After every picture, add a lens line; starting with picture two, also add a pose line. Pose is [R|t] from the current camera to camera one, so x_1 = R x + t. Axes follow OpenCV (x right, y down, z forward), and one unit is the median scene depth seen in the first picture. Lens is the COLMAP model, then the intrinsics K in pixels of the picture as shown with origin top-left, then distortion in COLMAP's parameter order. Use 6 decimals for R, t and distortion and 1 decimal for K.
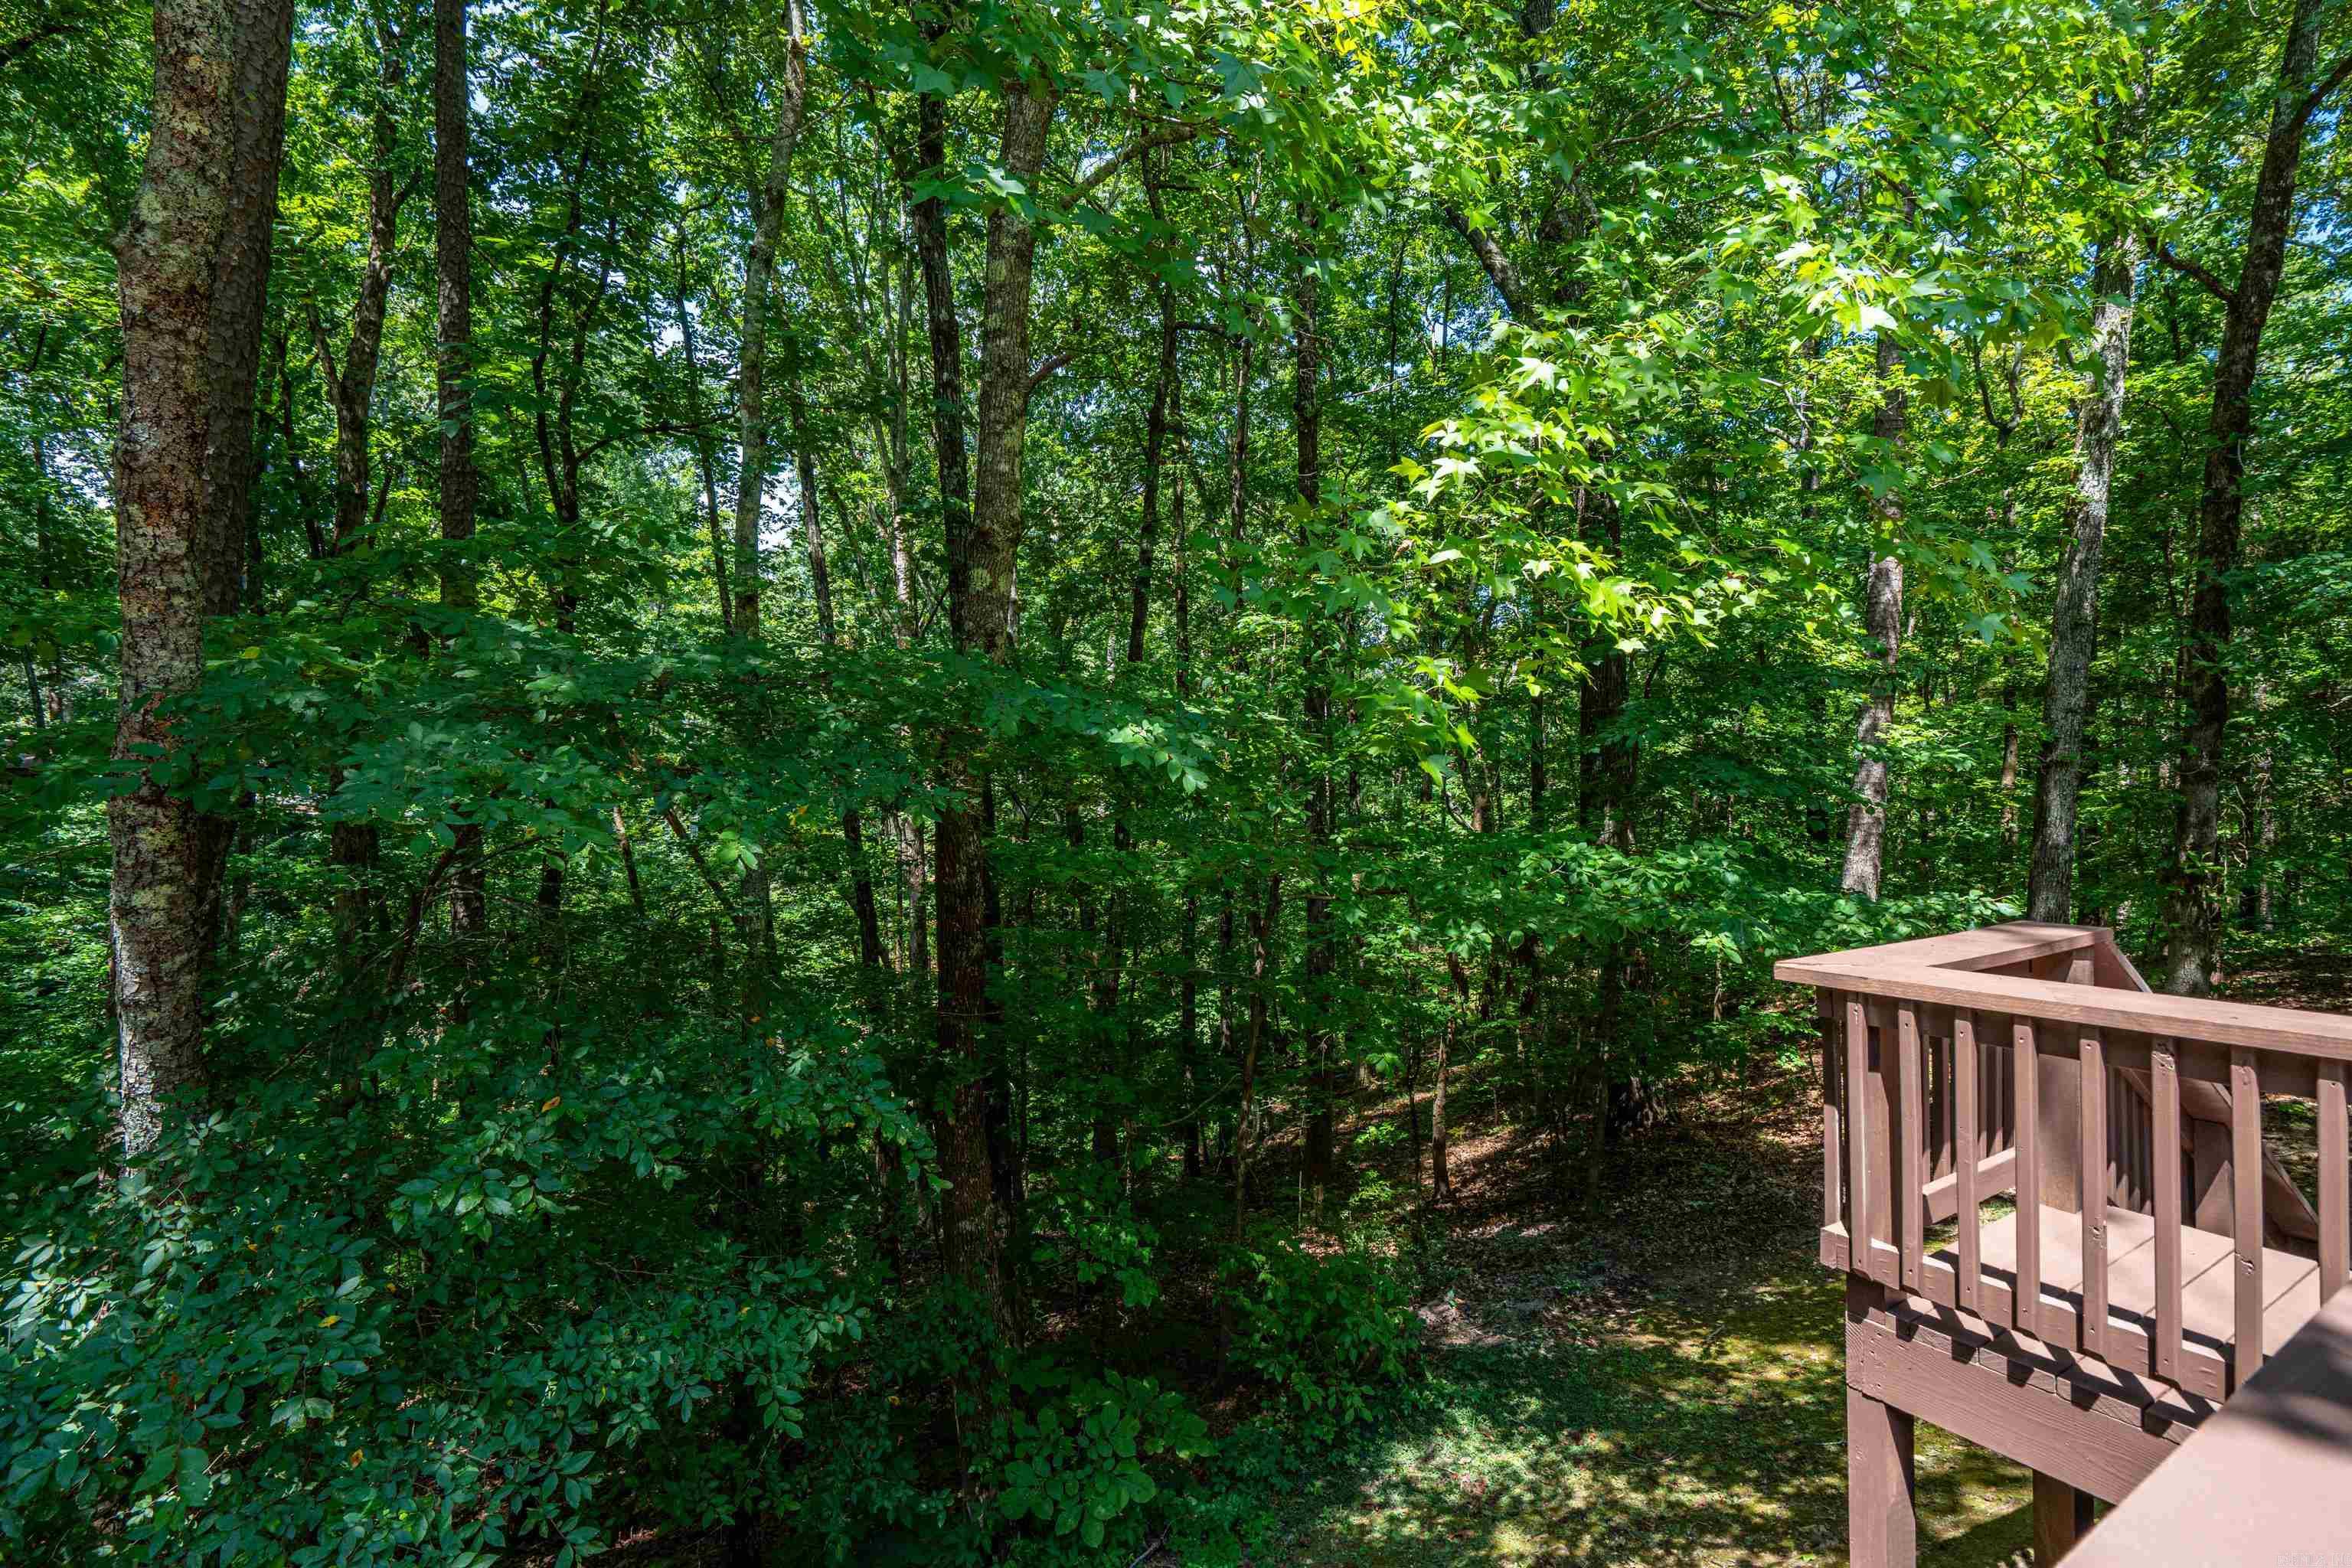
lens RADIAL K [[1077.4, 0, 1173.6], [0, 1077.4, 788.2], [0, 0, 1]] dist [-0.003032, -0.000701]
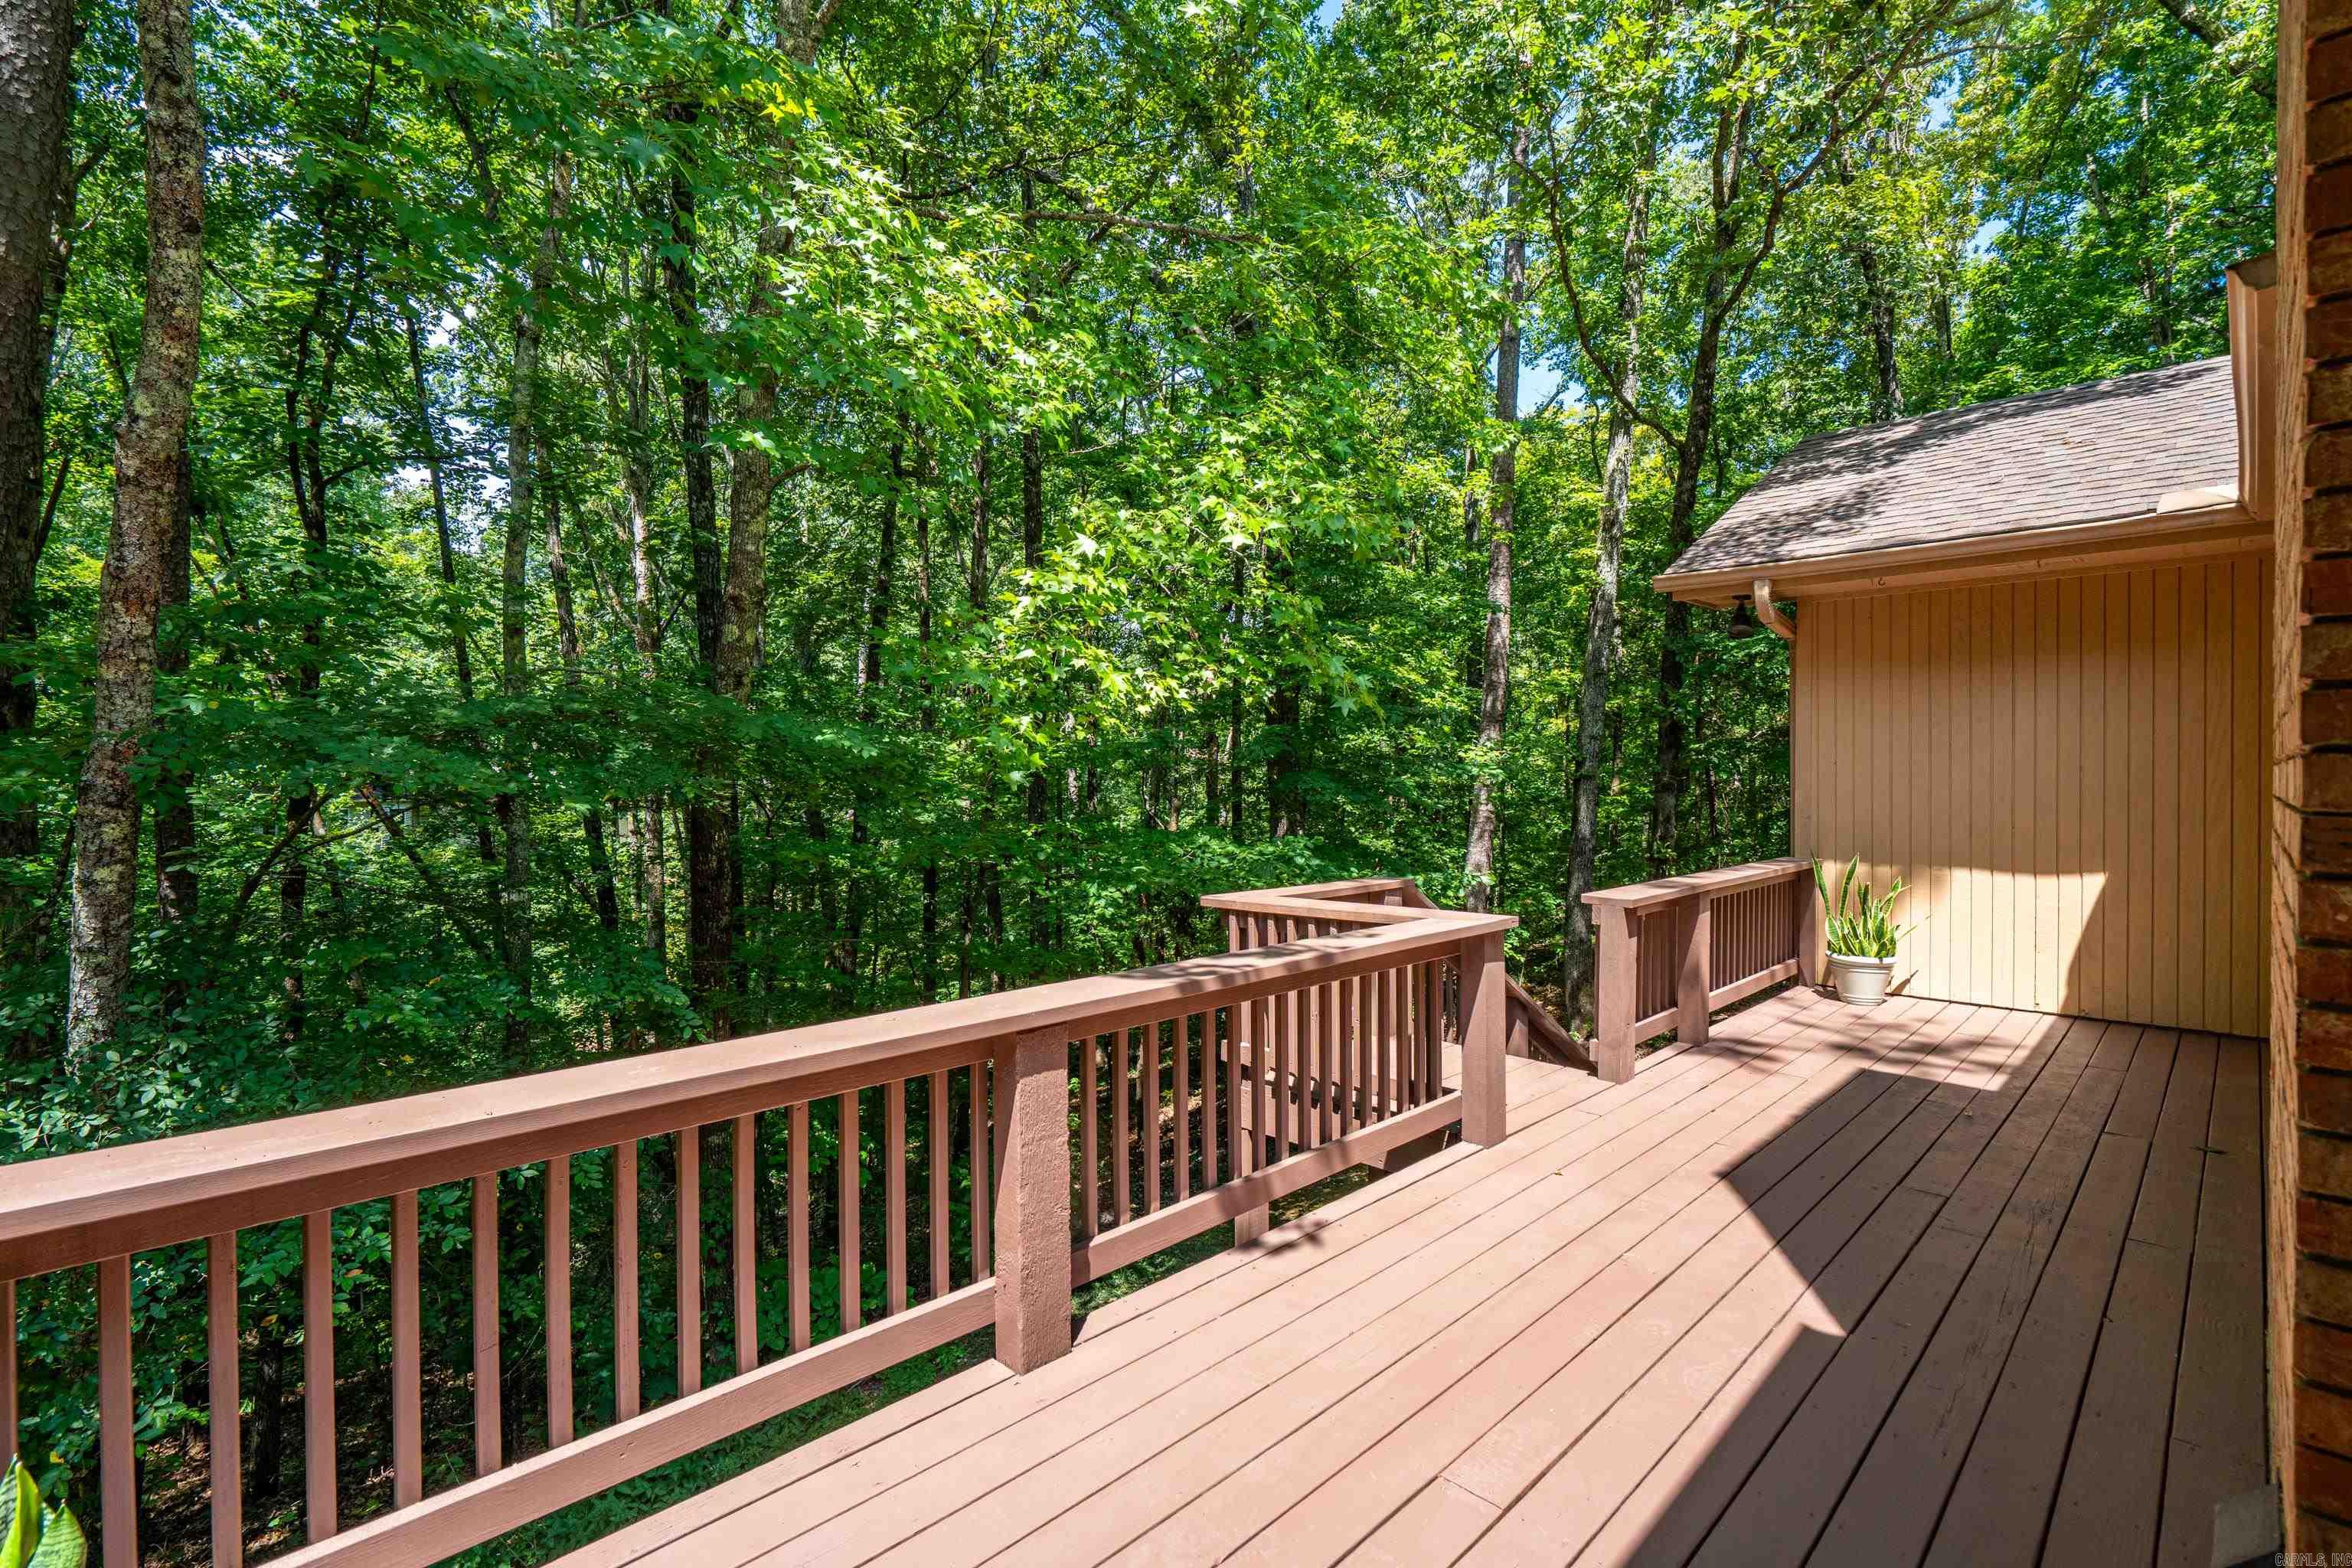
lens RADIAL K [[1077.4, 0, 1182.6], [0, 1077.4, 781.9], [0, 0, 1]] dist [-0.003032, -0.000701]
pose [[0.973878, 0.007123, 0.226960, 0.098800], [-0.005929, 0.999965, -0.005940, -0.017698], [-0.226994, 0.004439, 0.973886, -0.666613]]
